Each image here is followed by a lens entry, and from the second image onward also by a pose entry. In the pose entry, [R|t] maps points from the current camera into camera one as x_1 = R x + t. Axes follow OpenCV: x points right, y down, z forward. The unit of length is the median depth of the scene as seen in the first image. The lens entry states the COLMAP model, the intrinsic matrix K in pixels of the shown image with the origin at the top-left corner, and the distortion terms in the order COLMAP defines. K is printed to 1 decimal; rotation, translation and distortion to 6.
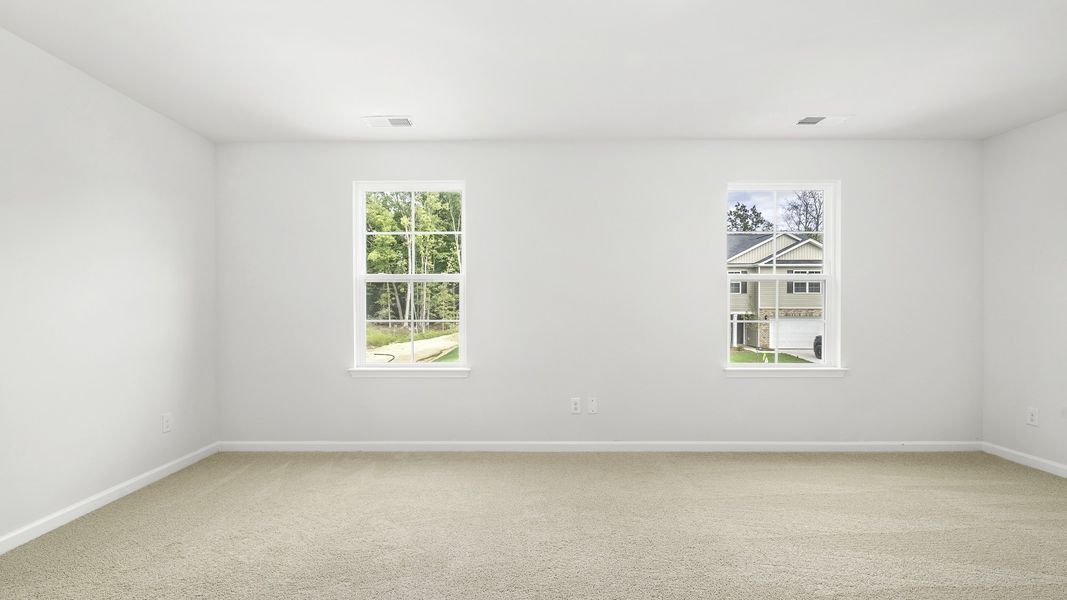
lens RADIAL K [[484.3, 0, 532.9], [0, 484.3, 305.1], [0, 0, 1]] dist [-0.002575, -0.000349]
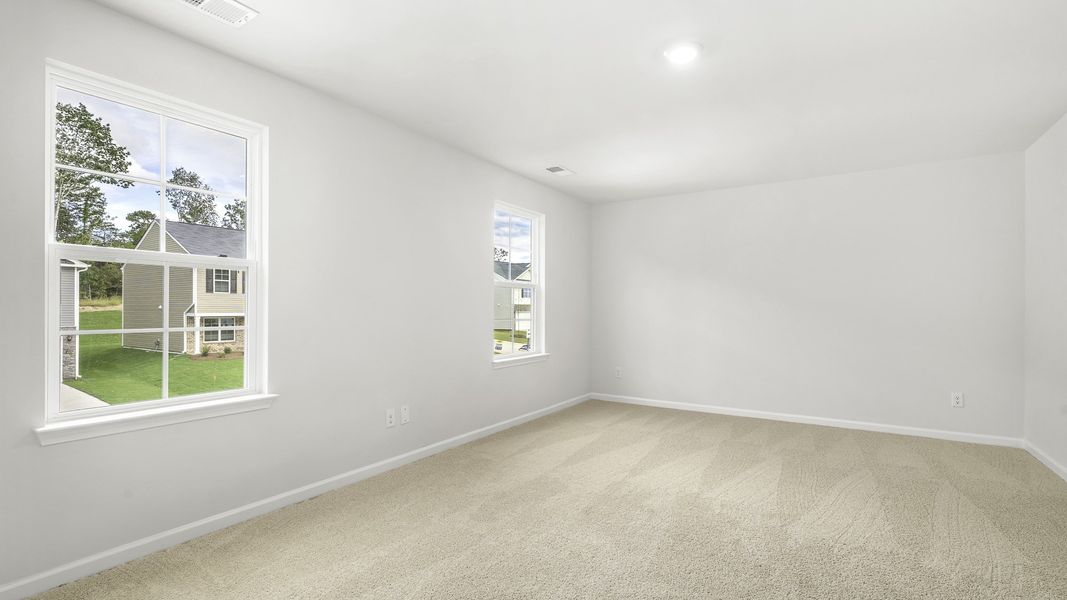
lens RADIAL K [[484.3, 0, 532.9], [0, 484.3, 305.1], [0, 0, 1]] dist [-0.002575, -0.000349]
pose [[0.558199, 0.005097, 0.829692, -0.514175], [-0.000927, 0.999984, -0.005520, 0.000935], [-0.829707, 0.002312, 0.558195, 0.275285]]
